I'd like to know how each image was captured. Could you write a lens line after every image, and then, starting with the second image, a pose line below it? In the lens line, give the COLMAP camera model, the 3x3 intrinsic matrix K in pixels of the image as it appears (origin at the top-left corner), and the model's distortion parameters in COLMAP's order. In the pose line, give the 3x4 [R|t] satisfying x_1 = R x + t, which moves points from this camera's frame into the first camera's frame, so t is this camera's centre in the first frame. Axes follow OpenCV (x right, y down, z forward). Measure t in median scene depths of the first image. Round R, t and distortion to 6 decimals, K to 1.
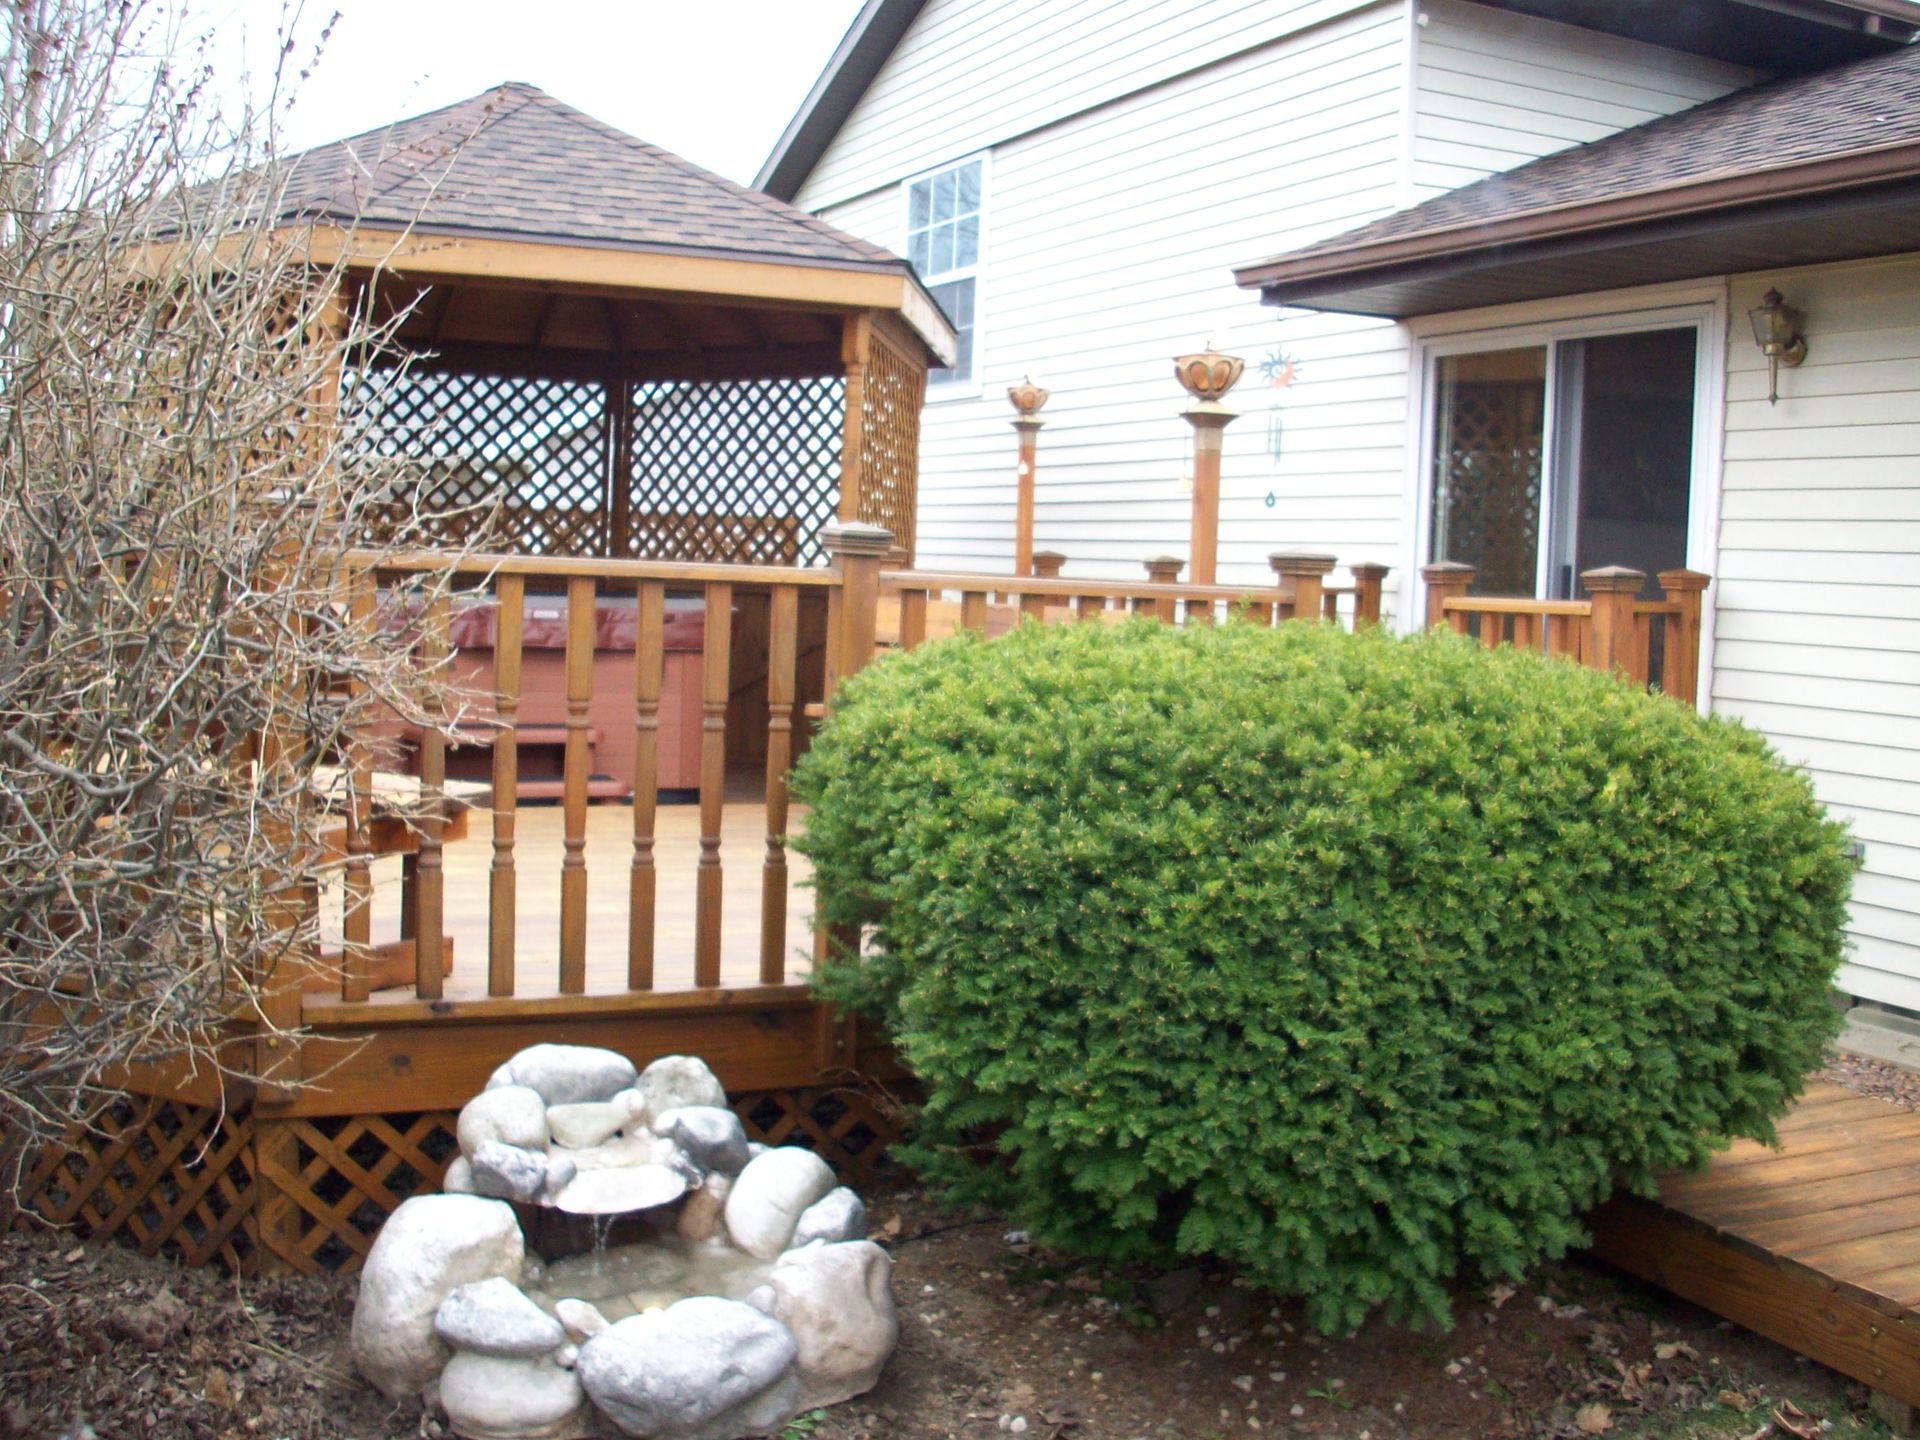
lens RADIAL K [[2021.8, 0, 967.1], [0, 2021.8, 720.5], [0, 0, 1]] dist [-0.135983, 0.000000]
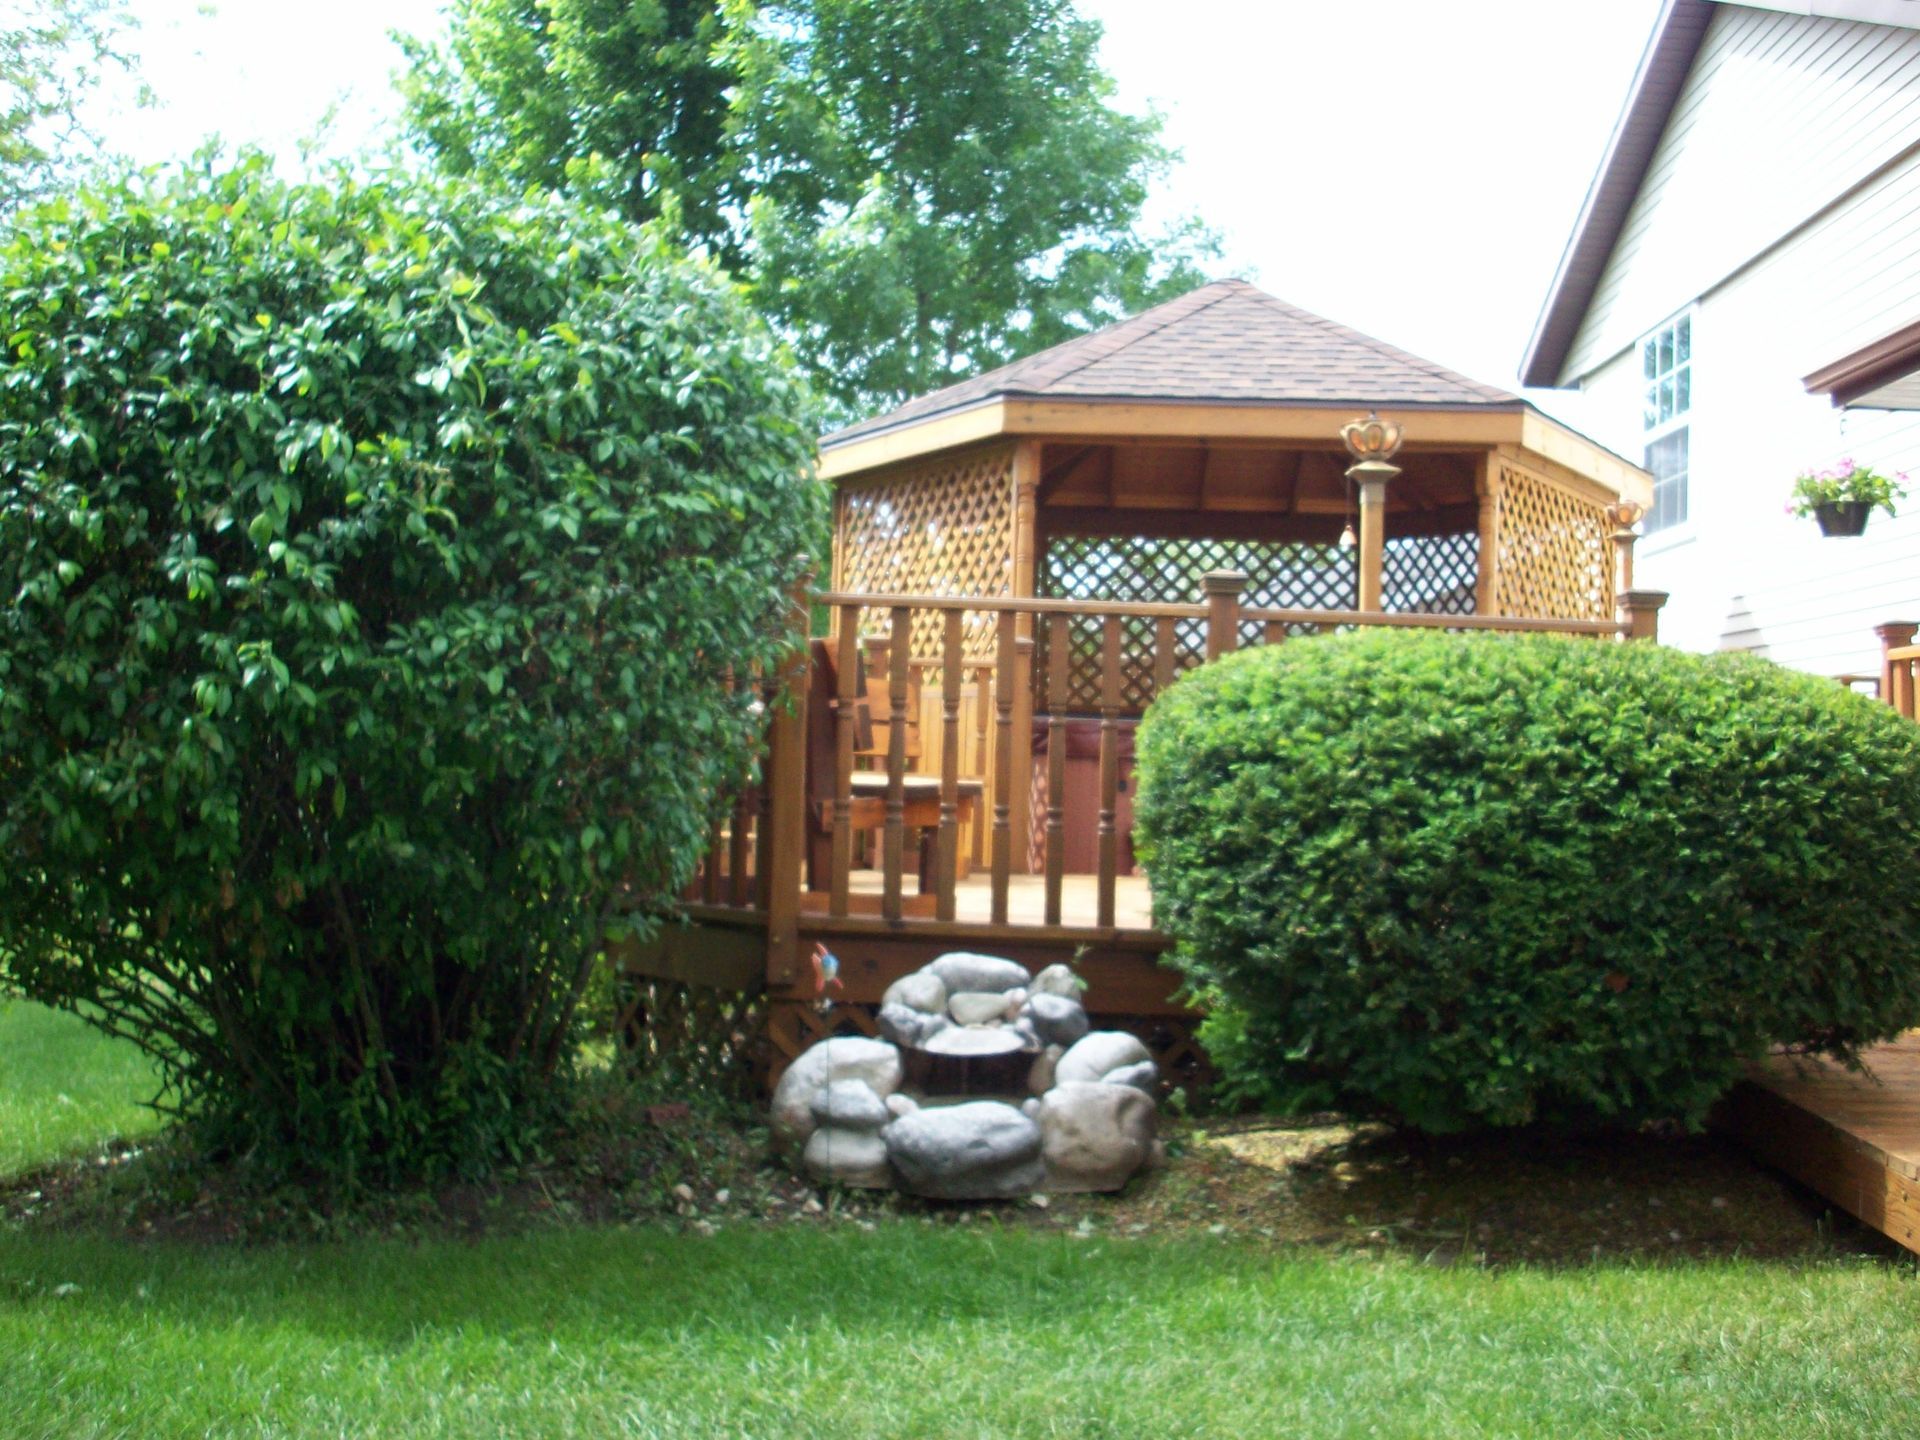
lens RADIAL K [[2021.8, 0, 946.4], [0, 2021.8, 724.7], [0, 0, 1]] dist [-0.135983, 0.000000]
pose [[0.877975, -0.017987, -0.478368, 0.241362], [-0.034750, 0.994263, -0.101165, 0.083515], [0.477443, 0.105444, 0.872313, -0.112286]]
